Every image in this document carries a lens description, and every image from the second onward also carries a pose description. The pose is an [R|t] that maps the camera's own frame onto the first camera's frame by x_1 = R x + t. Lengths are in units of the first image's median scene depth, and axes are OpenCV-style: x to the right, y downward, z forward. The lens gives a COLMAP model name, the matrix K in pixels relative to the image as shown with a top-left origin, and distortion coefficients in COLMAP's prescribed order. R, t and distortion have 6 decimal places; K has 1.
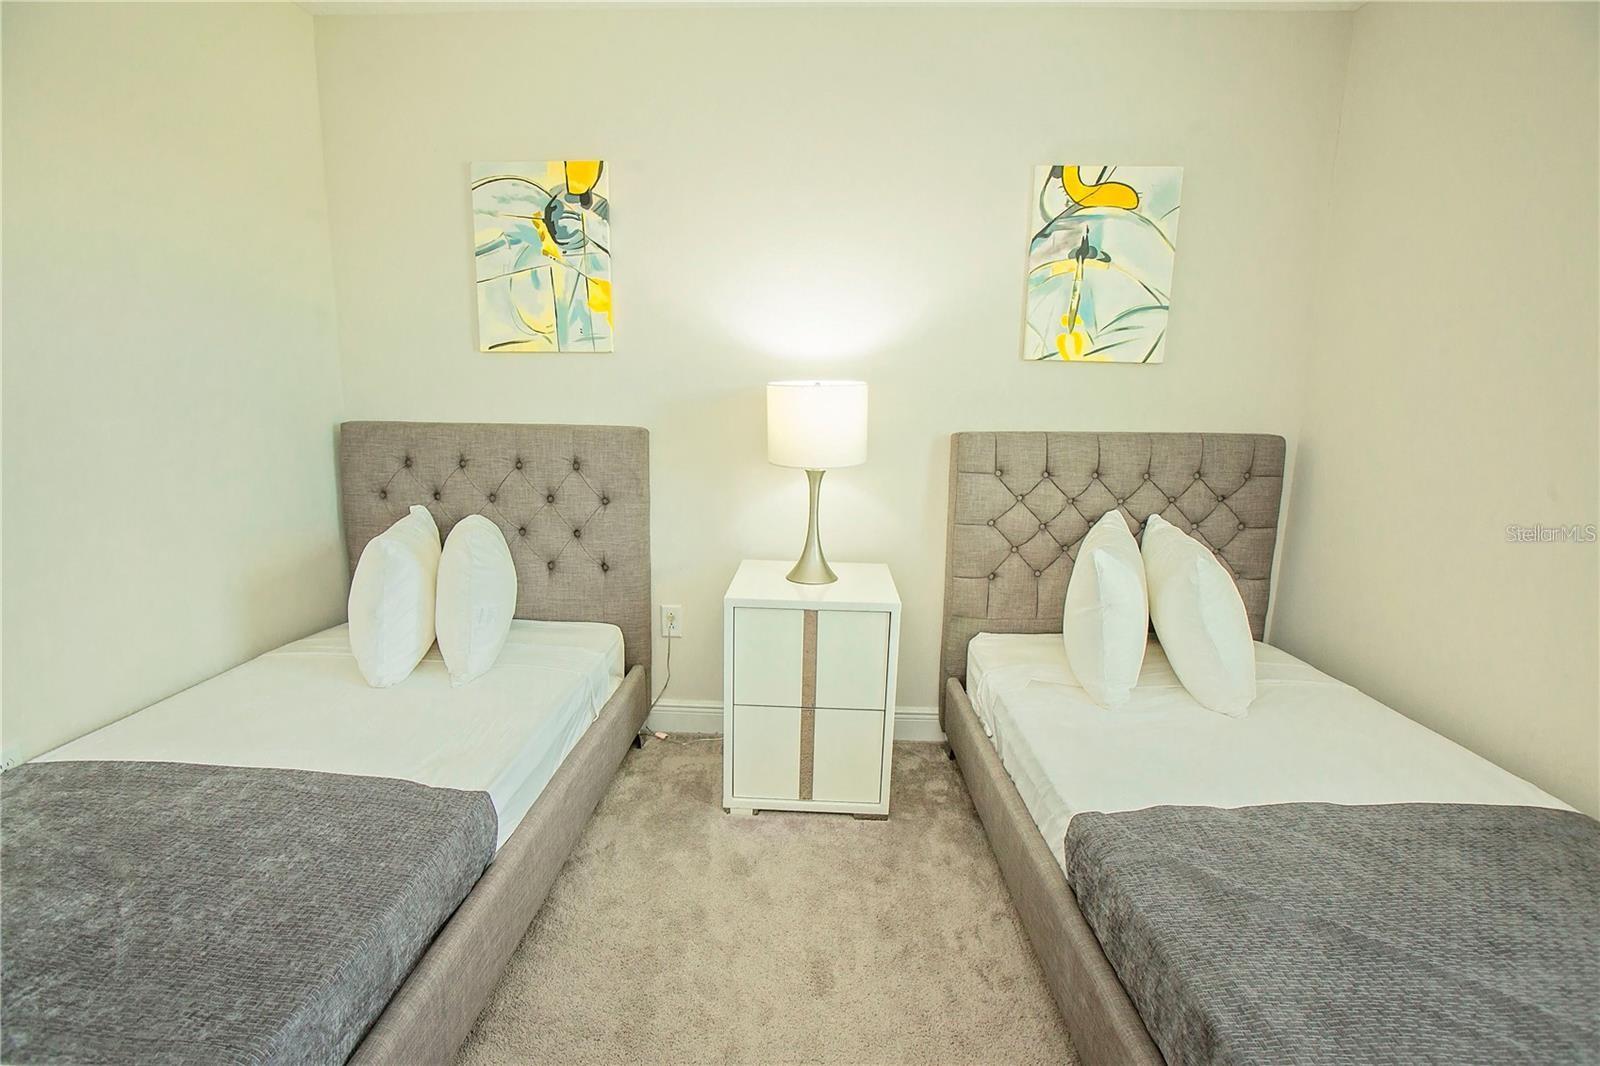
lens RADIAL K [[746.9, 0, 800.0], [0, 746.9, 533.0], [0, 0, 1]] dist [-0.047472, 0.005932]
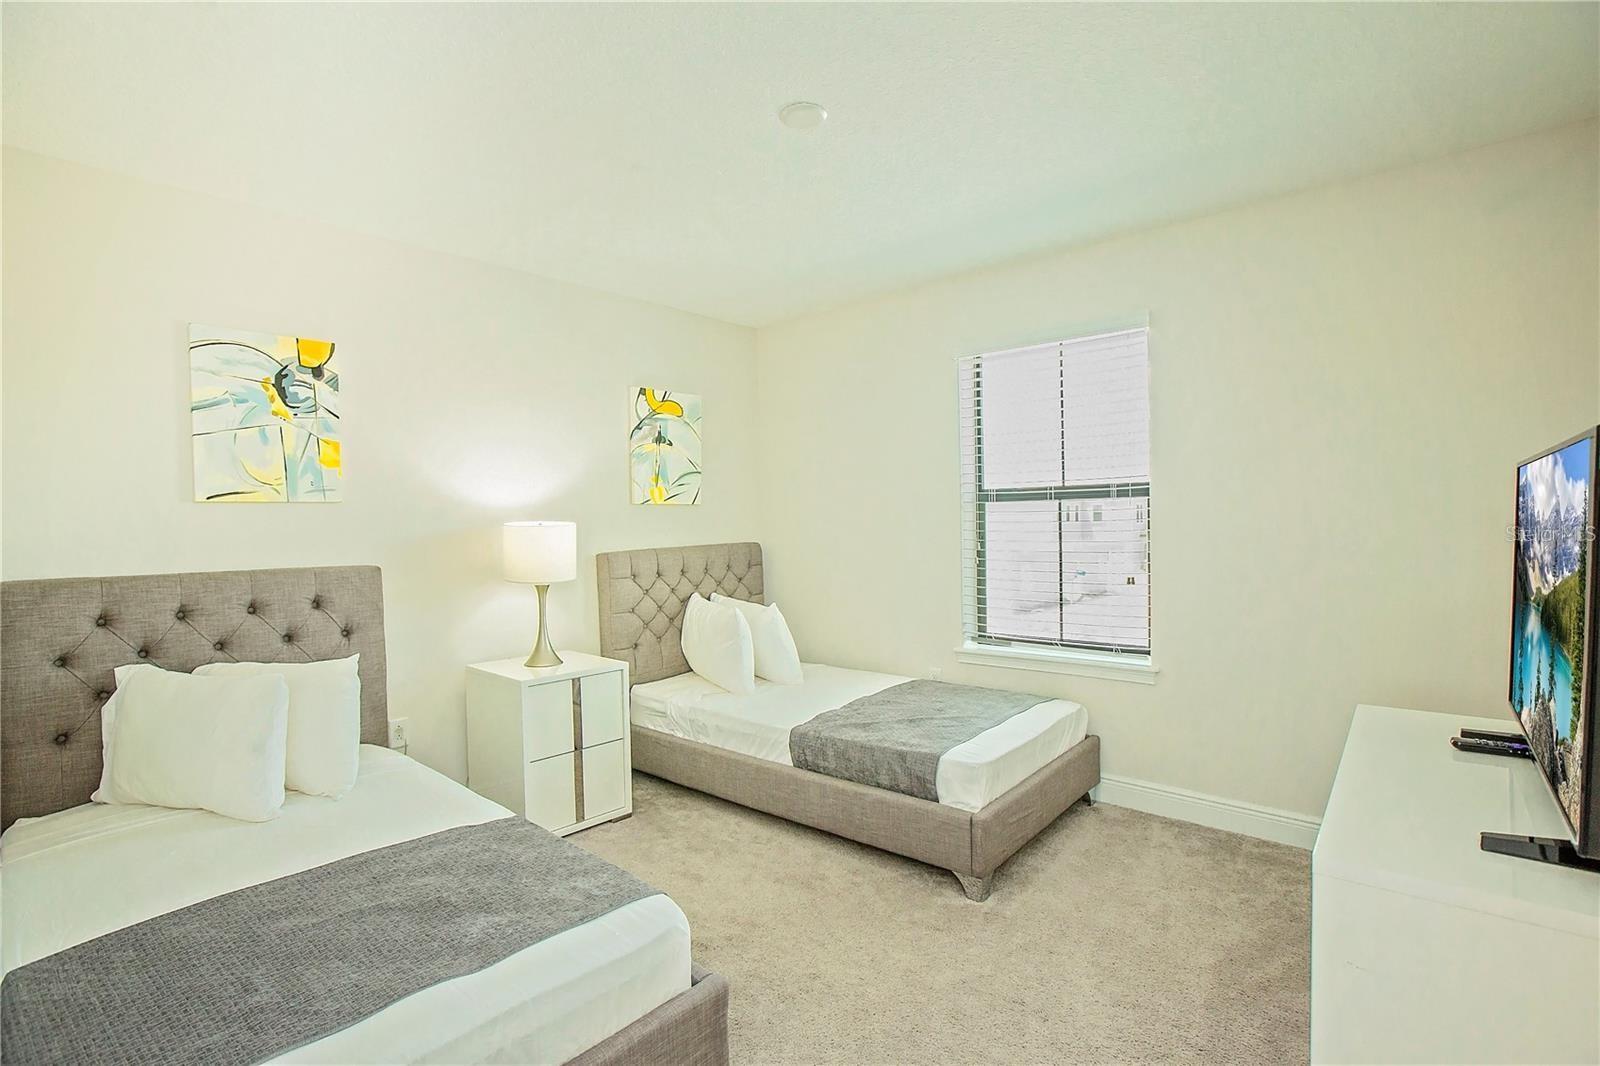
lens RADIAL K [[782.2, 0, 800.0], [0, 782.2, 511.1], [0, 0, 1]] dist [-0.000556, 0.000581]
pose [[0.631990, -0.019226, 0.774738, -0.763914], [0.167716, 0.979394, -0.112510, 0.025072], [-0.756611, 0.201041, 0.622192, -0.290727]]
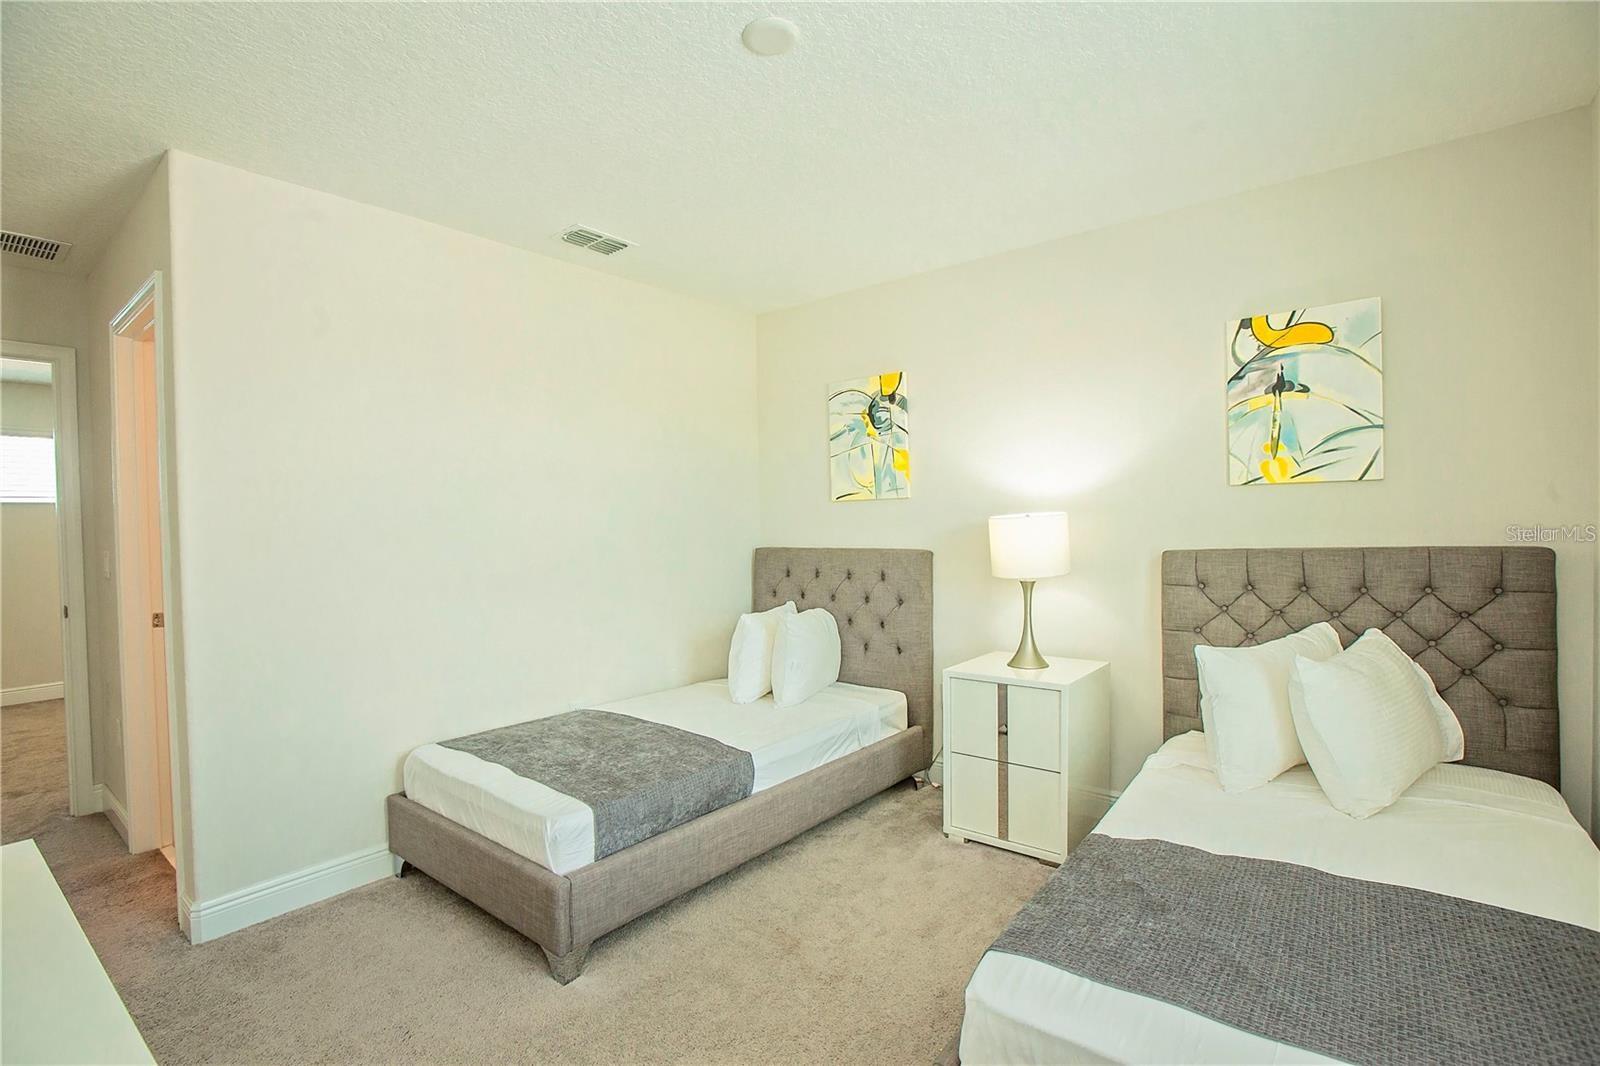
lens RADIAL K [[782.2, 0, 800.0], [0, 782.2, 511.1], [0, 0, 1]] dist [-0.000556, 0.000581]
pose [[0.804206, -0.042709, -0.592814, 0.486793], [-0.069091, 0.983935, -0.164615, 0.046010], [0.590321, 0.173343, 0.788336, -0.318032]]
